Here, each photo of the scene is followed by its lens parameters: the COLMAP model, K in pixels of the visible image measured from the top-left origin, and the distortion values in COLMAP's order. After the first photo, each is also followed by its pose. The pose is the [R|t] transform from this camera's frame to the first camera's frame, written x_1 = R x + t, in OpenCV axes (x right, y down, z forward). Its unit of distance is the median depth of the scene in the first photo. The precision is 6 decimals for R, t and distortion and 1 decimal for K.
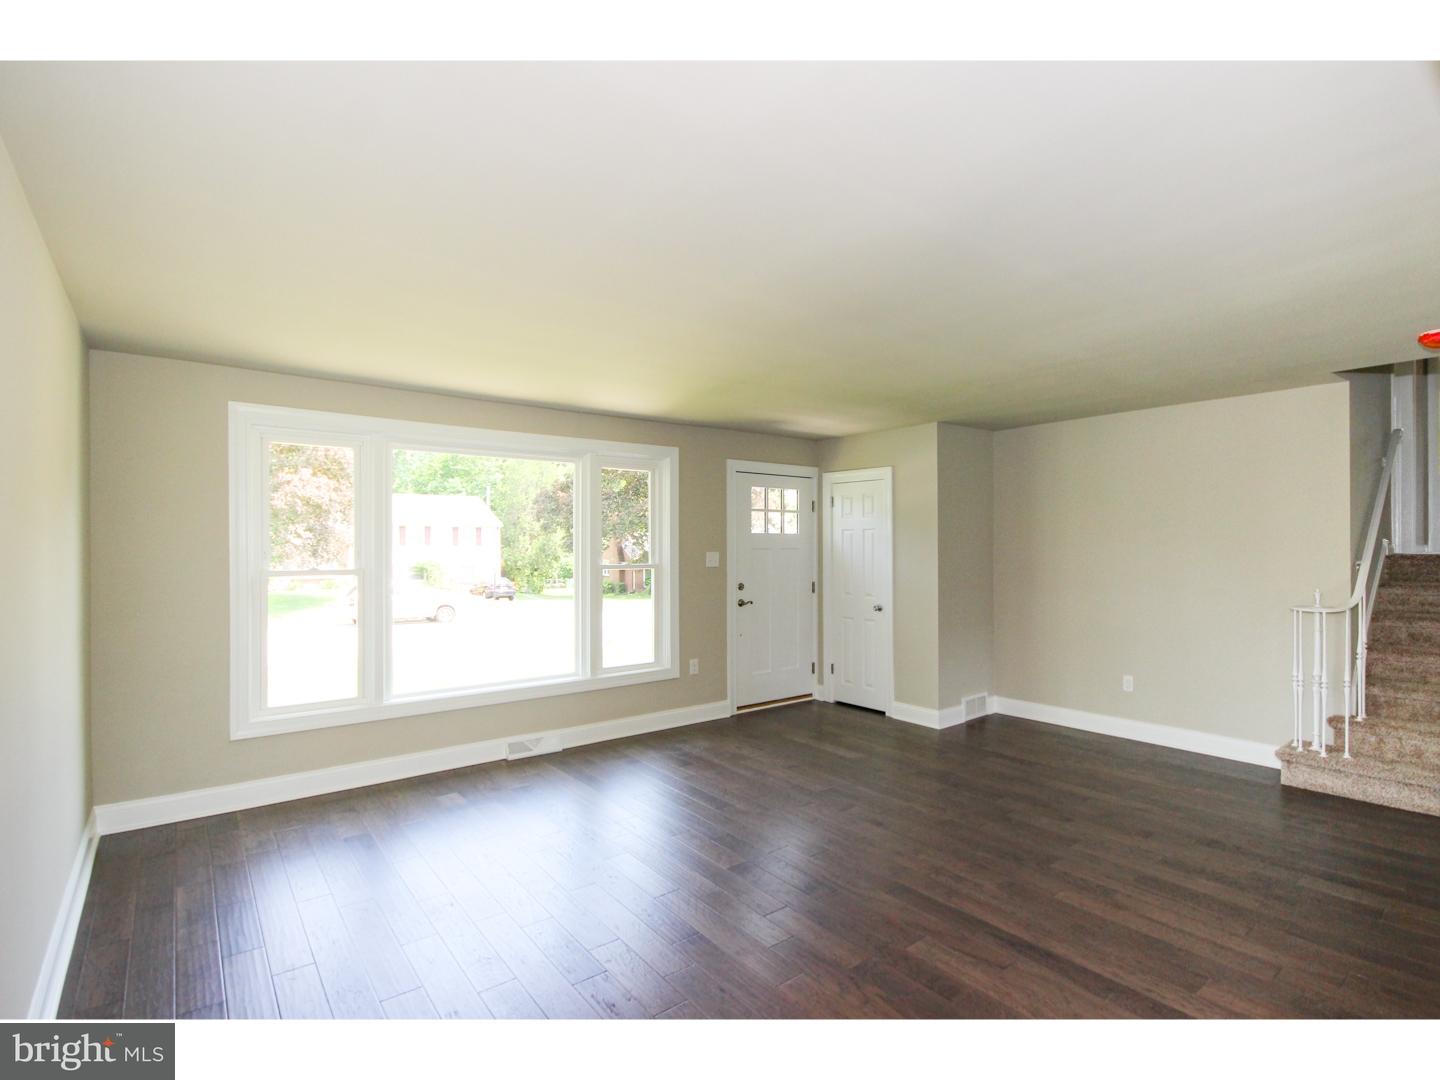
lens RADIAL K [[705.8, 0, 746.2], [0, 705.8, 550.9], [0, 0, 1]] dist [-0.002853, -0.000077]
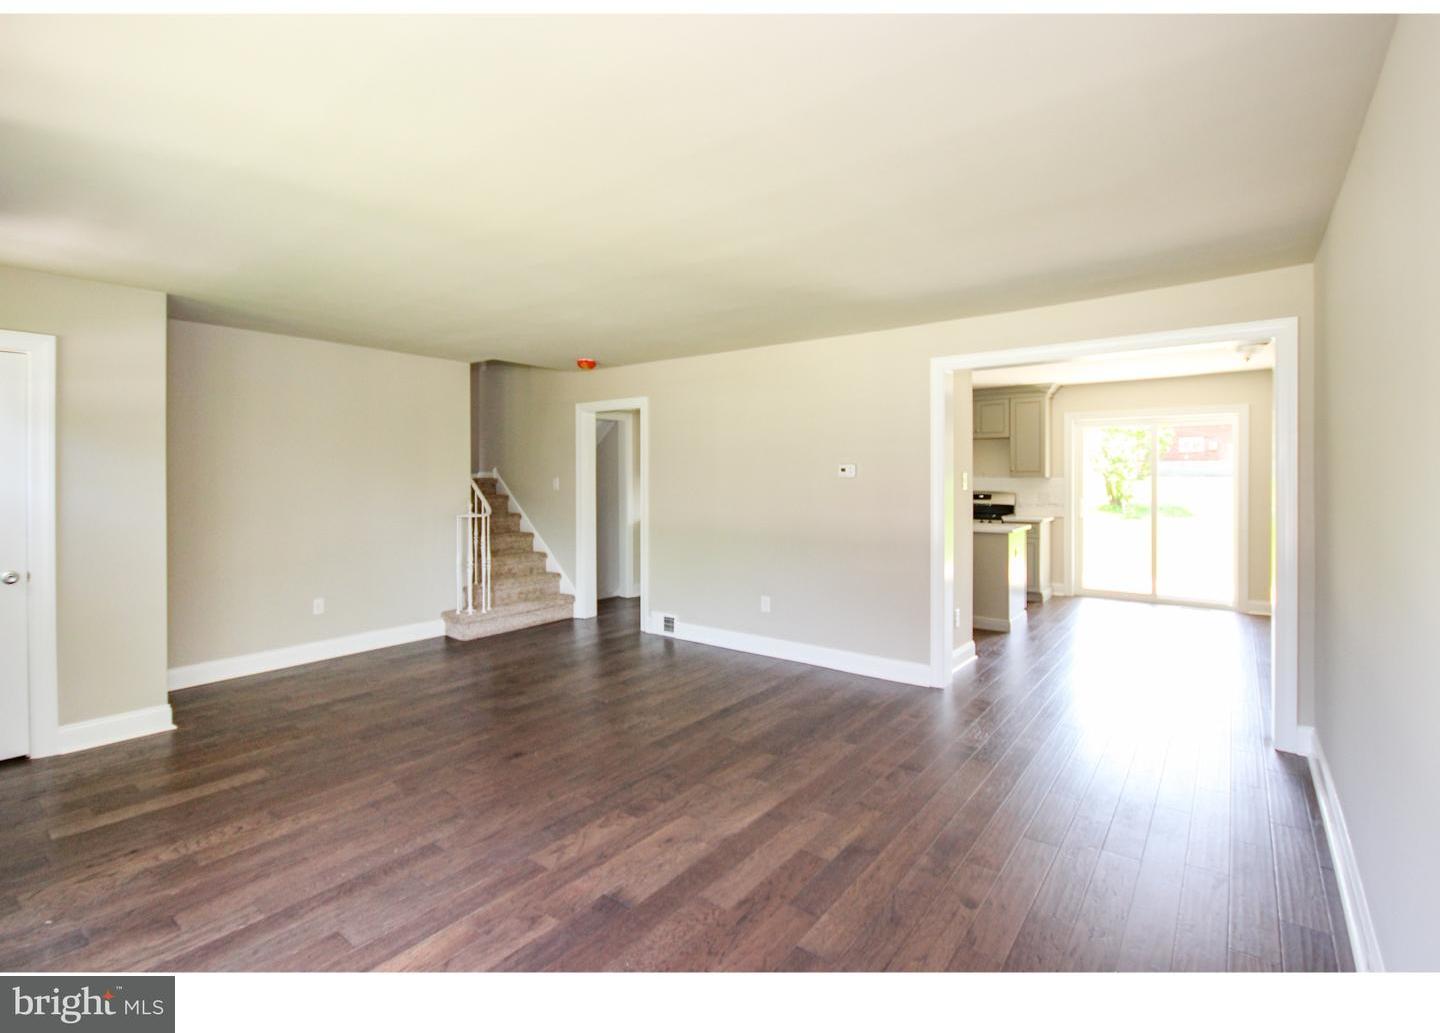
lens RADIAL K [[673.9, 0, 718.3], [0, 673.9, 482.5], [0, 0, 1]] dist [-0.002020, -0.000380]
pose [[-0.235954, -0.007179, 0.971738, -0.566832], [0.008804, 0.999916, 0.009525, 0.004538], [-0.971724, 0.010803, -0.235871, 0.693136]]
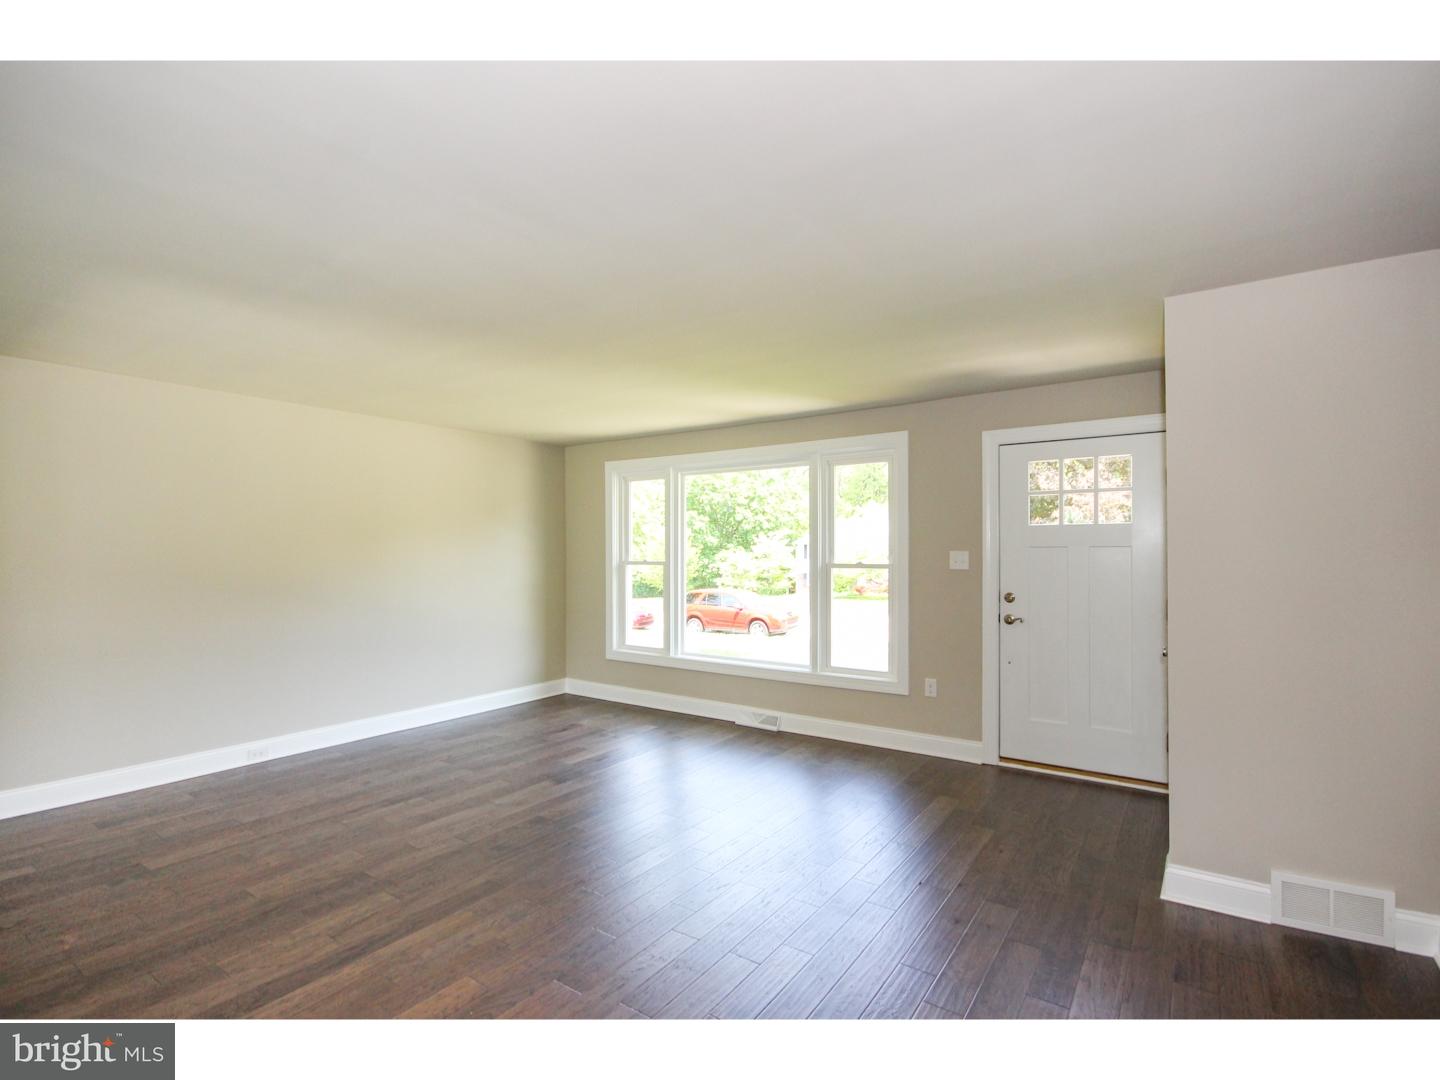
lens RADIAL K [[688.0, 0, 720.0], [0, 688.0, 540.0], [0, 0, 1]] dist [0.000045, 0.000121]
pose [[0.278295, -0.012599, -0.960413, 0.738806], [-0.003532, 0.999894, -0.014141, 0.001315], [0.960489, 0.007327, 0.278221, 0.609894]]
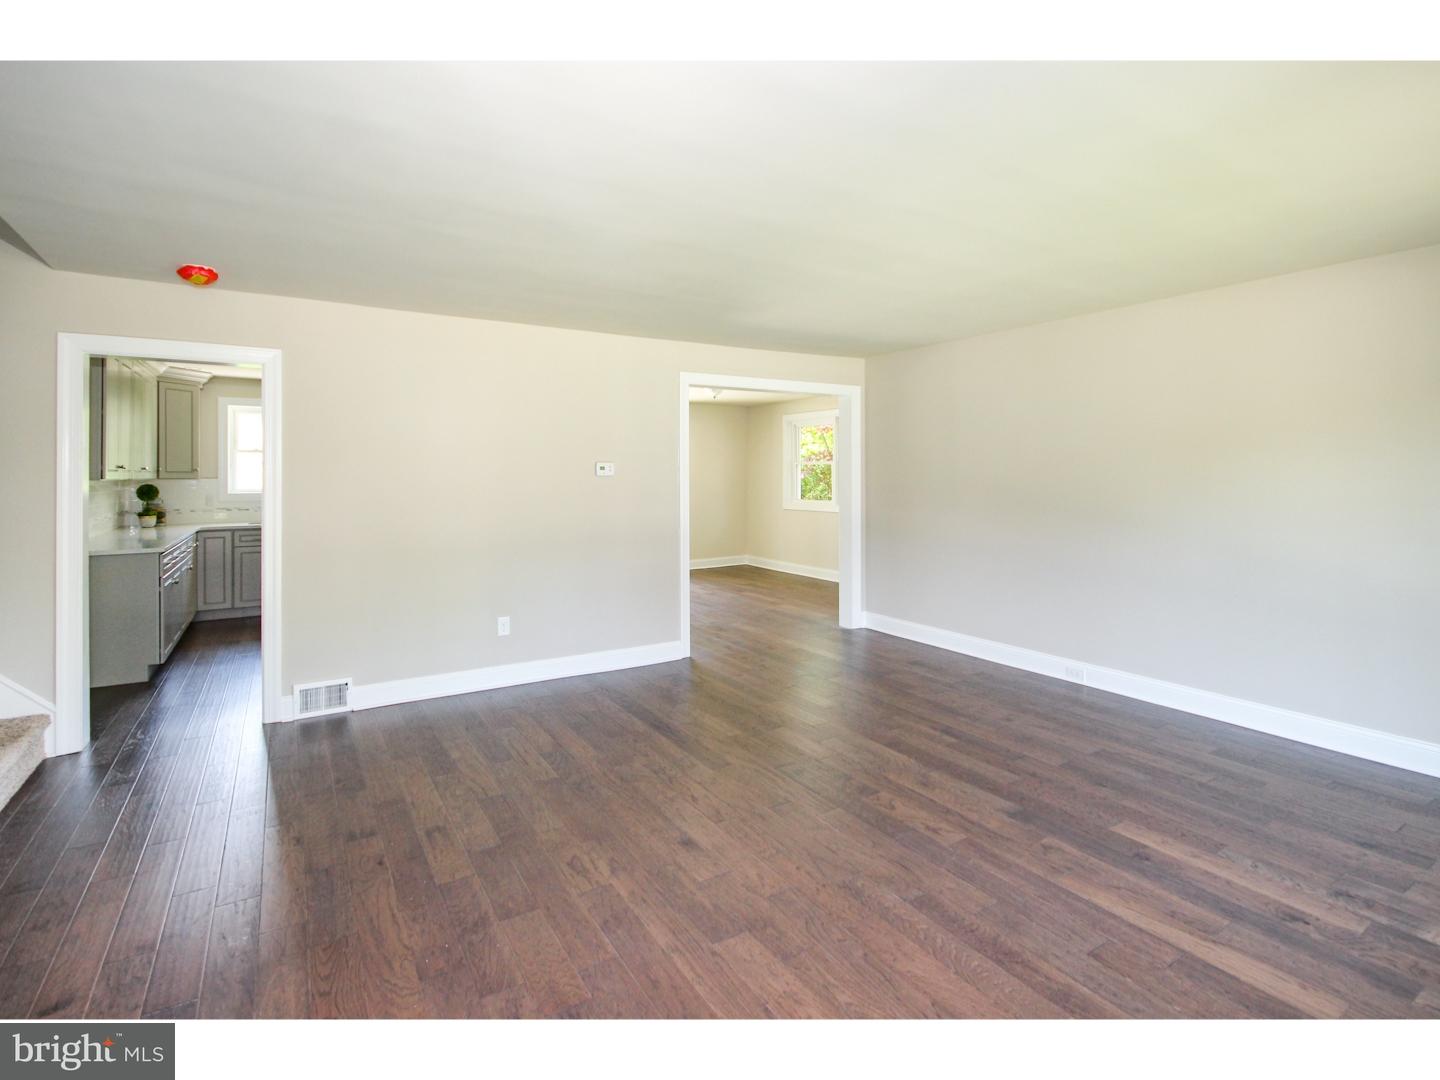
lens RADIAL K [[697.2, 0, 711.0], [0, 697.2, 469.0], [0, 0, 1]] dist [0.002932, 0.000365]
pose [[-0.992215, 0.006937, 0.124347, 0.051171], [0.006728, 0.999975, -0.002097, 0.001802], [-0.124358, -0.001244, -0.992237, 1.253485]]
